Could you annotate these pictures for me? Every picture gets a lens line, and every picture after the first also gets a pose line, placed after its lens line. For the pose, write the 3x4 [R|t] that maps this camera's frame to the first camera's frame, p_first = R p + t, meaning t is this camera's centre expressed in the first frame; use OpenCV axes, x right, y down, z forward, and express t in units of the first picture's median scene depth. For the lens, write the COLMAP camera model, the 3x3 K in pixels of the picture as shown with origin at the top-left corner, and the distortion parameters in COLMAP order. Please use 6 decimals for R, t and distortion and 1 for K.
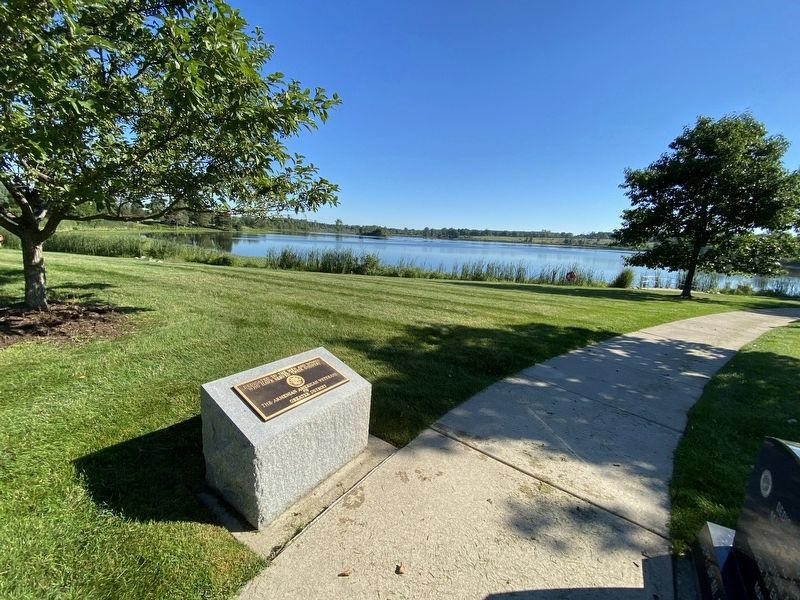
lens RADIAL K [[326.4, 0, 400.0], [0, 326.4, 300.0], [0, 0, 1]] dist [0.028014, -0.022890]
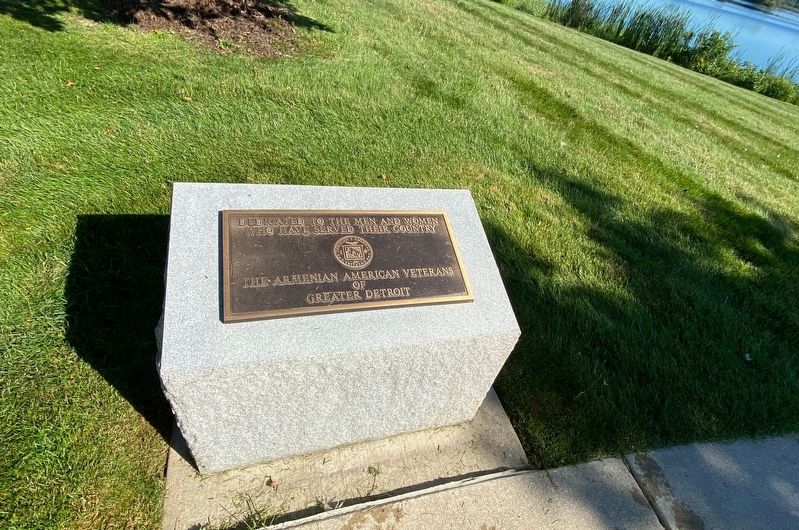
lens RADIAL K [[414.5, 0, 410.9], [0, 414.5, 284.6], [0, 0, 1]] dist [-0.000439, -0.001684]
pose [[0.771408, 0.483880, -0.413267, -0.002551], [-0.253844, 0.829529, 0.497438, -0.001086], [0.583518, -0.278822, 0.762735, 0.105182]]
